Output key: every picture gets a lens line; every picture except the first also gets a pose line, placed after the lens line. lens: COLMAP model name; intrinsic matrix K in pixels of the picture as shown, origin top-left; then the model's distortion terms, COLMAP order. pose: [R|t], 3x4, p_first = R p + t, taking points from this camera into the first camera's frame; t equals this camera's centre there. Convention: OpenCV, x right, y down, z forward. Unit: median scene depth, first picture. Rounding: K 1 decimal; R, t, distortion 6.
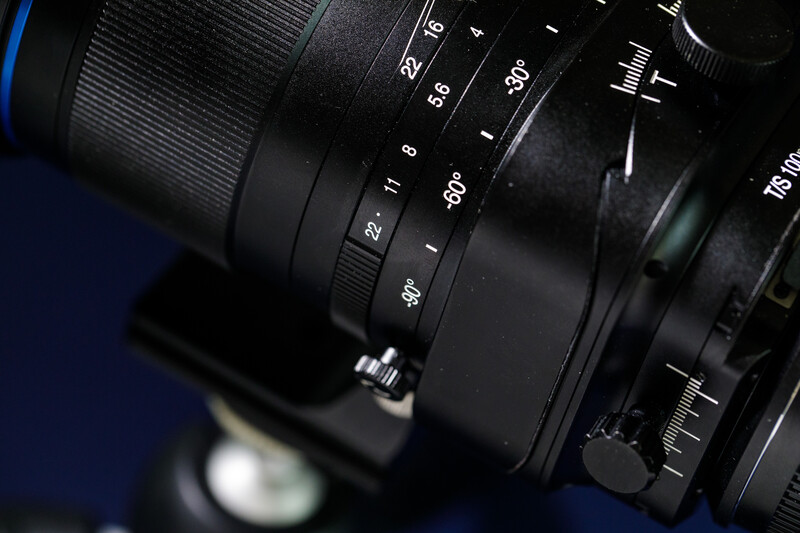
lens RADIAL K [[2770.4, 0, 397.2], [0, 2770.4, 263.9], [0, 0, 1]] dist [-0.106042, 0.000000]
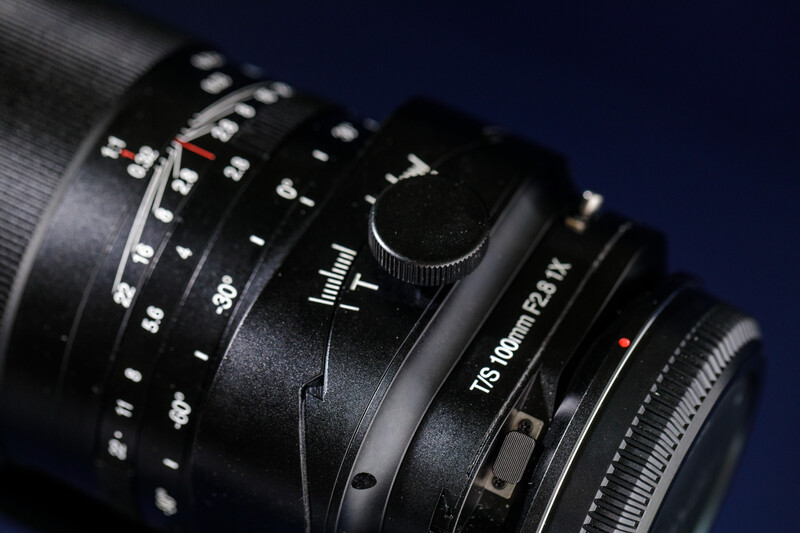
lens RADIAL K [[2770.4, 0, 400.4], [0, 2770.4, 268.2], [0, 0, 1]] dist [-0.106042, 0.000000]
pose [[0.986288, -0.109032, -0.123886, 0.233775], [0.118385, 0.990440, 0.070812, -0.141474], [0.114981, -0.084507, 0.989767, 0.003381]]
